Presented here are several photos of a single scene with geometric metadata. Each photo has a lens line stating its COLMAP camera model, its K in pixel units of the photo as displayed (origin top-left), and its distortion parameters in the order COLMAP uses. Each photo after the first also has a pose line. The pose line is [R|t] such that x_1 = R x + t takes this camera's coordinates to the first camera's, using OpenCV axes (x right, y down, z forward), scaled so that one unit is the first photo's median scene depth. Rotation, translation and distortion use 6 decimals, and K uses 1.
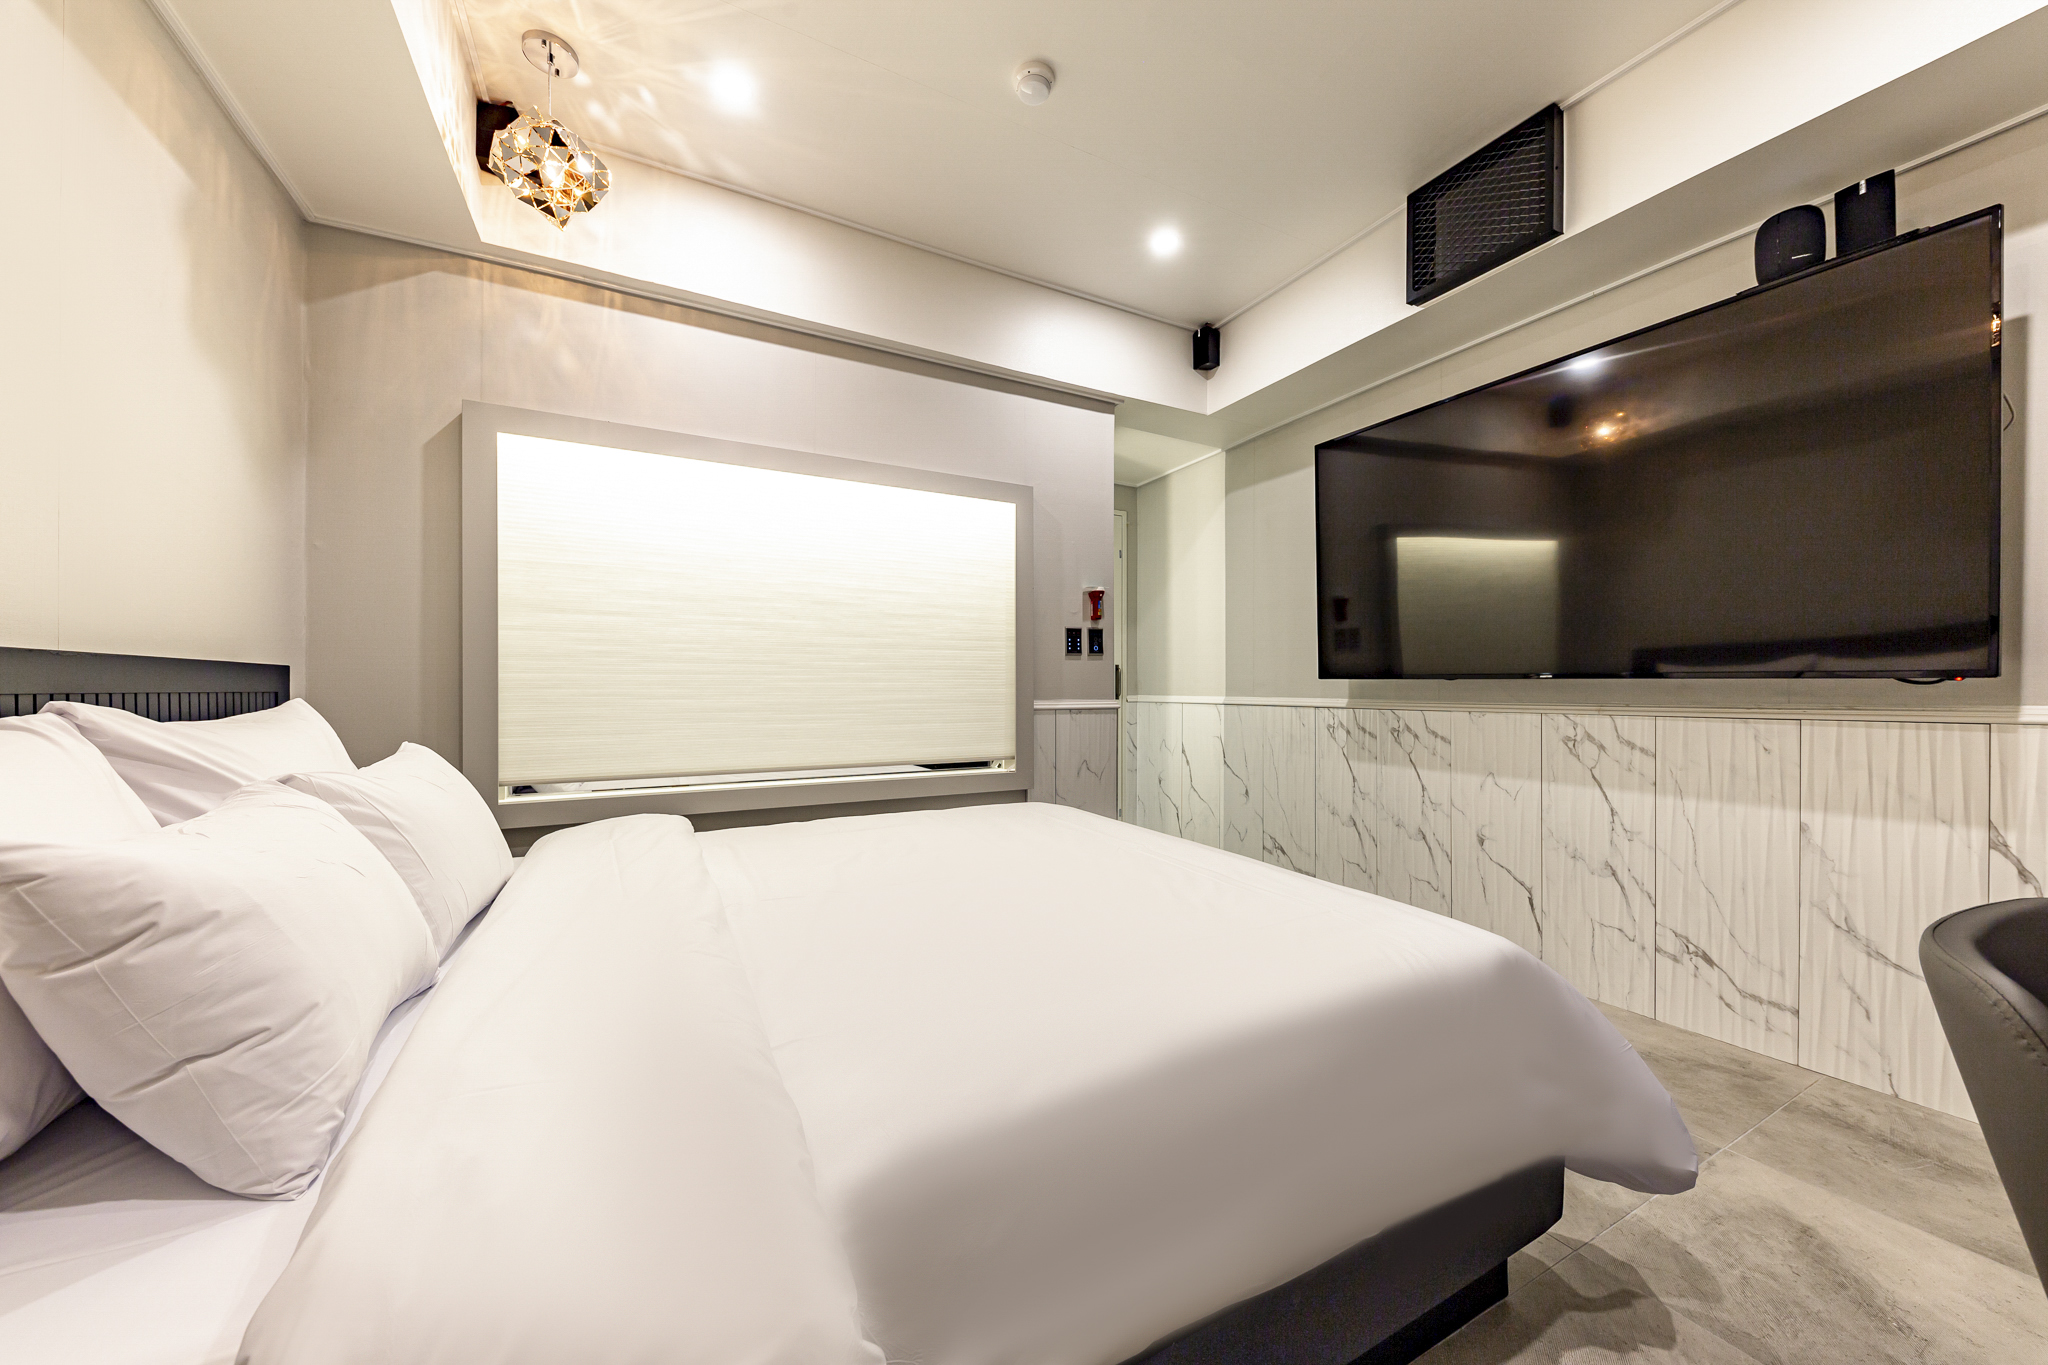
lens RADIAL K [[708.4, 0, 1025.8], [0, 708.4, 690.9], [0, 0, 1]] dist [0.009588, -0.005911]
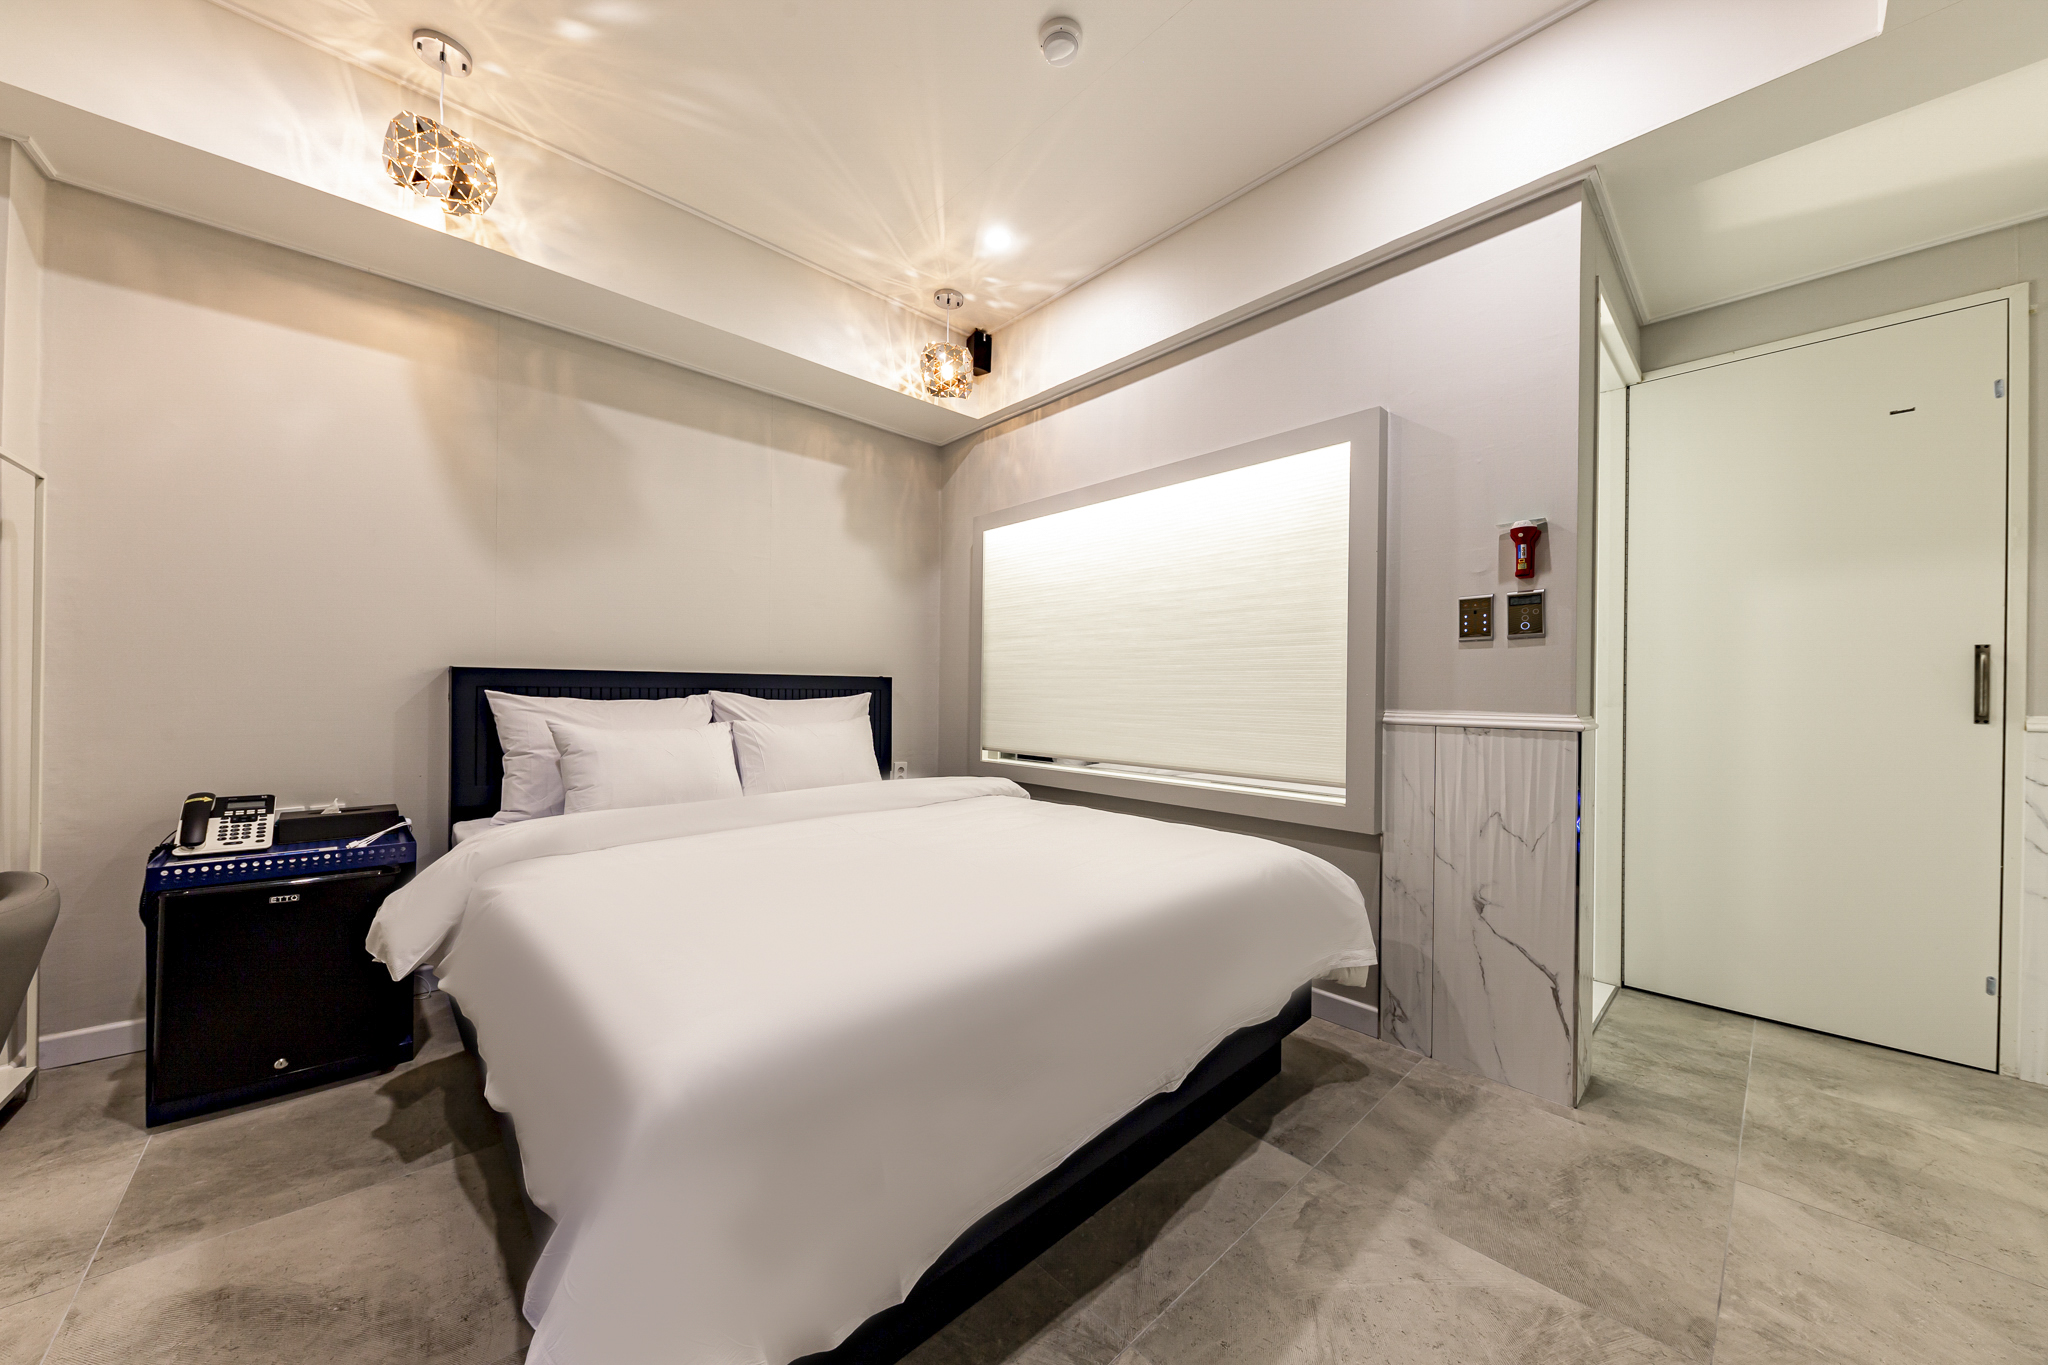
lens RADIAL K [[708.4, 0, 1025.8], [0, 708.4, 690.9], [0, 0, 1]] dist [0.009588, -0.005911]
pose [[0.263418, 0.002475, -0.964679, 0.754853], [-0.015208, 0.999883, -0.001588, 0.001161], [0.964562, 0.015089, 0.263425, 0.598406]]
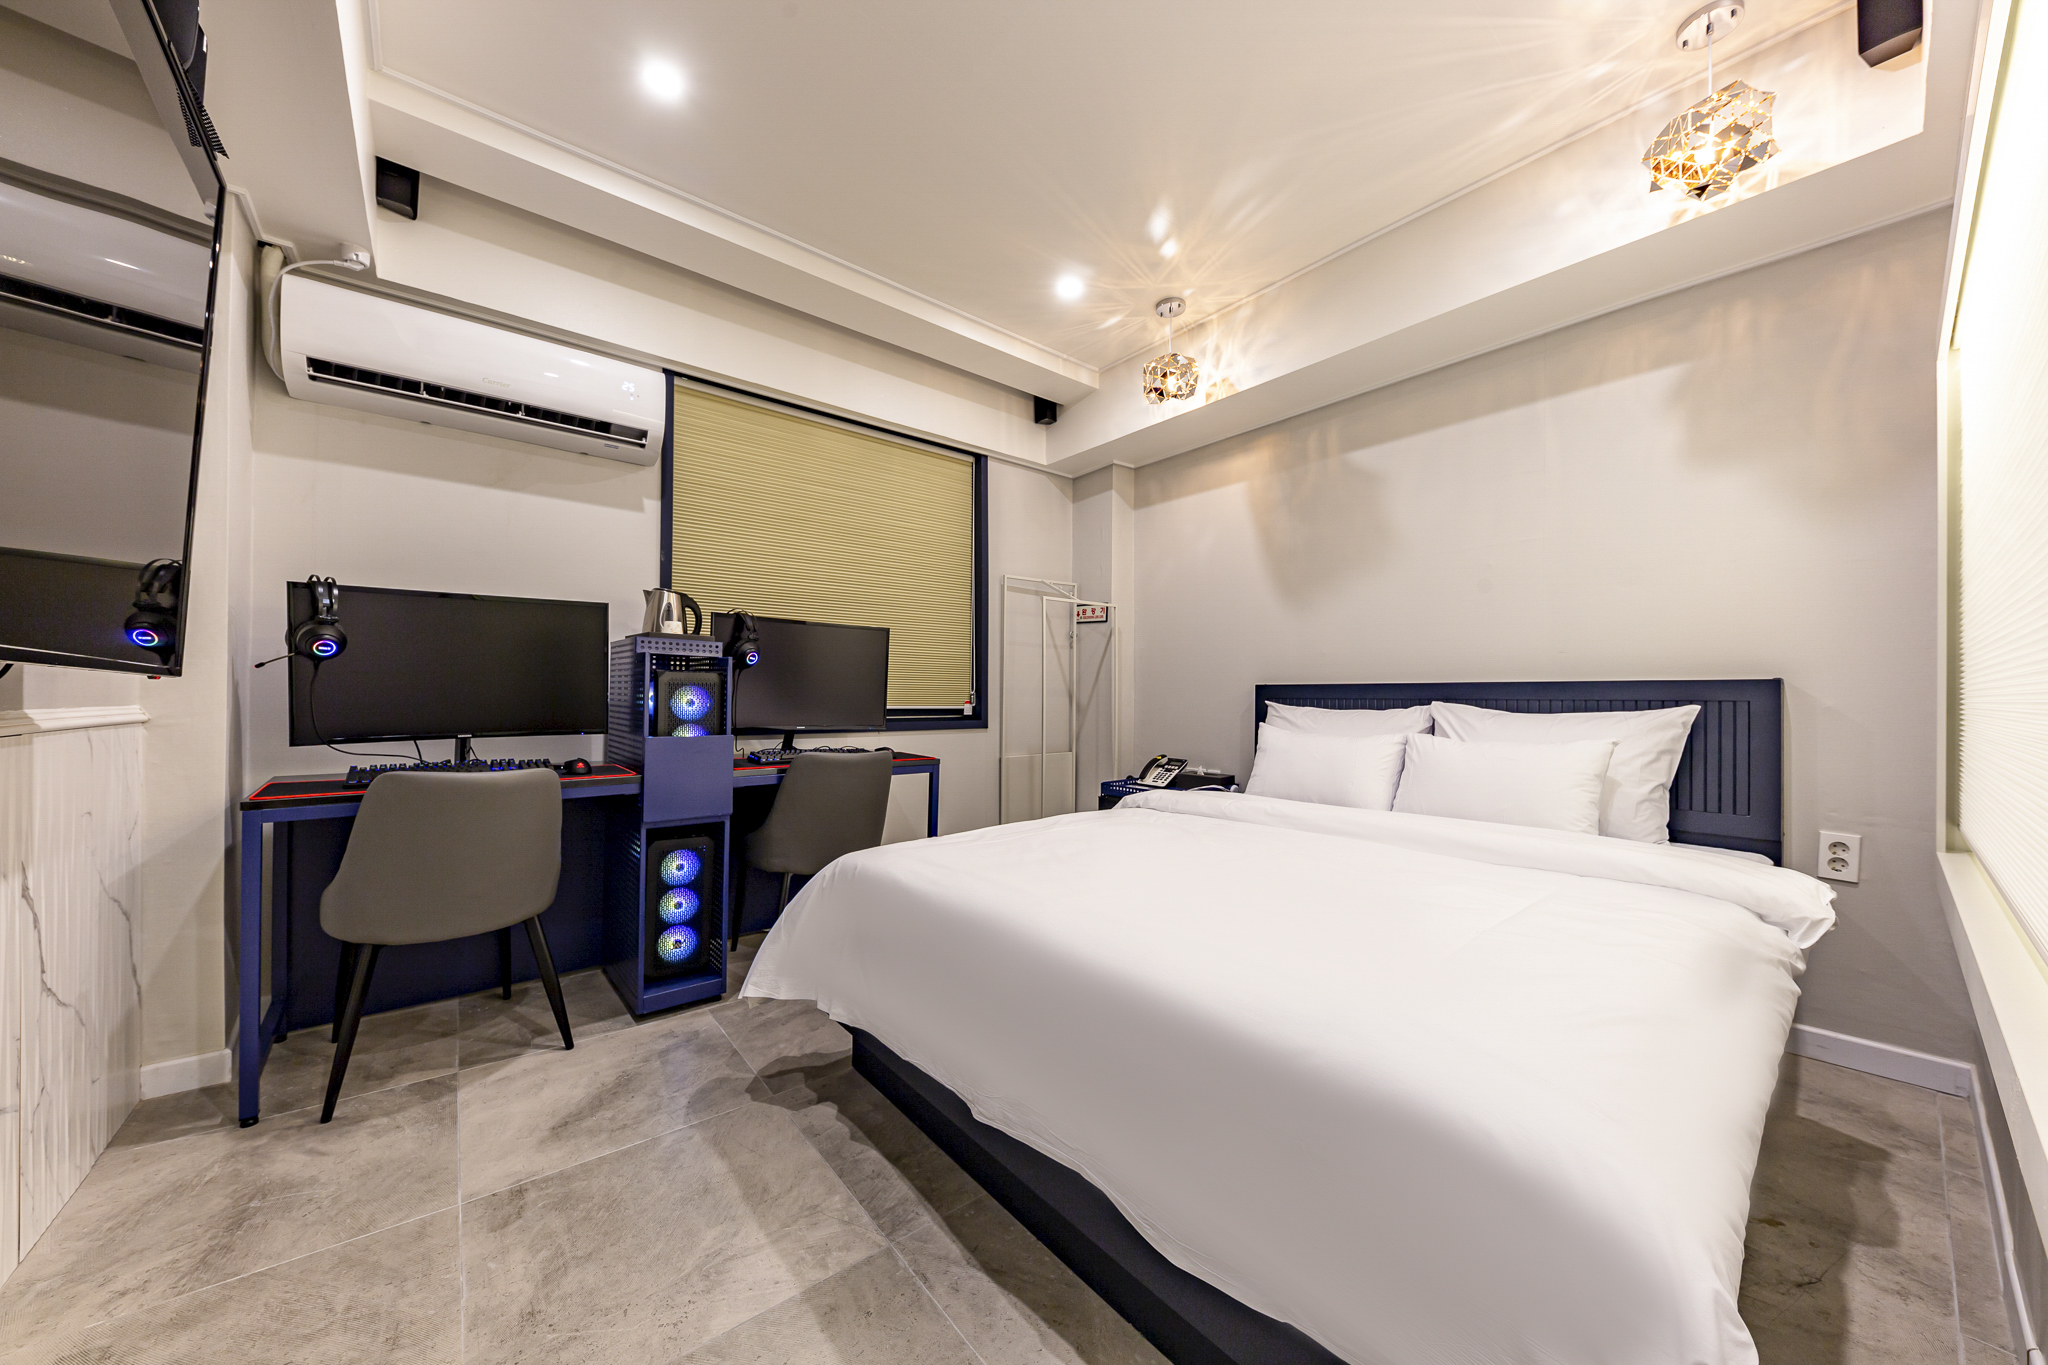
lens RADIAL K [[708.4, 0, 1025.8], [0, 708.4, 690.9], [0, 0, 1]] dist [0.009588, -0.005911]
pose [[-0.981153, -0.004827, -0.193170, 0.314348], [-0.004583, 0.999988, -0.001711, -0.005165], [0.193176, -0.000793, -0.981164, 1.388498]]
